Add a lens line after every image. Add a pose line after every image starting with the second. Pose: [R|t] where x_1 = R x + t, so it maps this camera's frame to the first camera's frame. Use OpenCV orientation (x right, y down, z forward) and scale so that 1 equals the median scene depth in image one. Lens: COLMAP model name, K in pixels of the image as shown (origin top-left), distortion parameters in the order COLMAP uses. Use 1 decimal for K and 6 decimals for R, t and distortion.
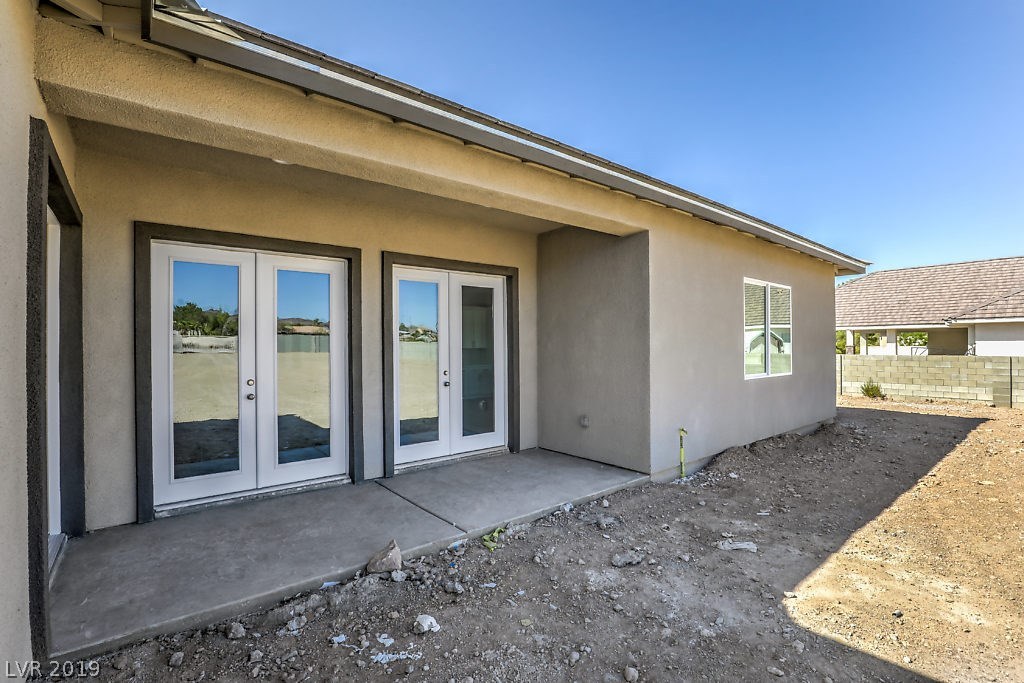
lens RADIAL K [[471.6, 0, 512.3], [0, 471.6, 341.3], [0, 0, 1]] dist [-0.036894, -0.001069]
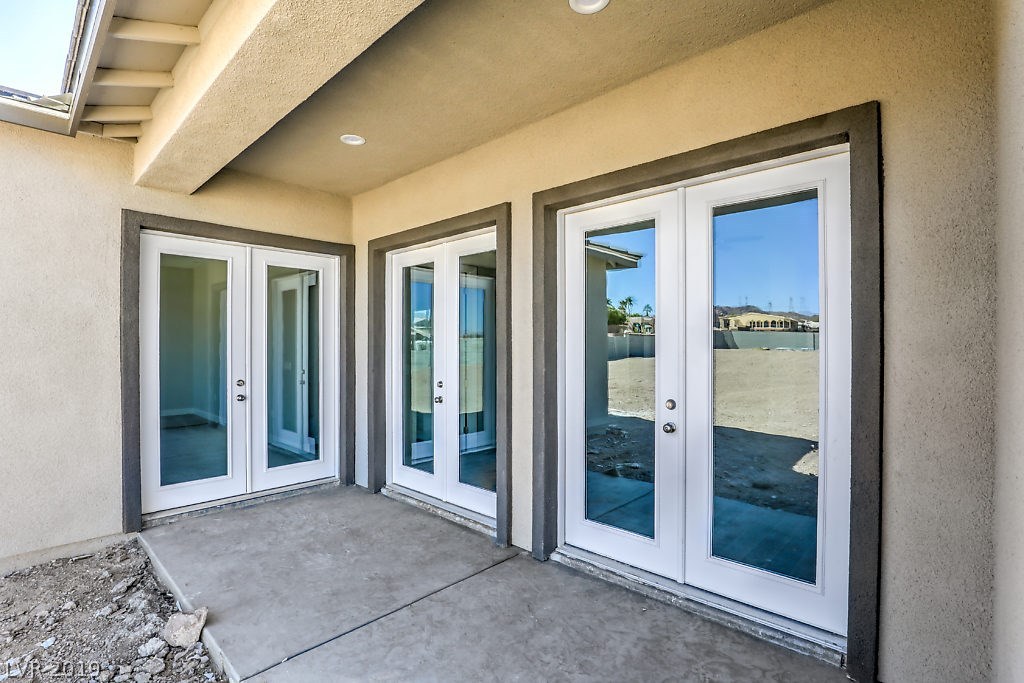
lens RADIAL K [[471.6, 0, 512.0], [0, 471.6, 350.2], [0, 0, 1]] dist [-0.036894, -0.001069]
pose [[0.144774, 0.014109, -0.989364, 0.382594], [0.005961, 0.999868, 0.015131, 0.006397], [0.989447, -0.008088, 0.144671, 0.996522]]
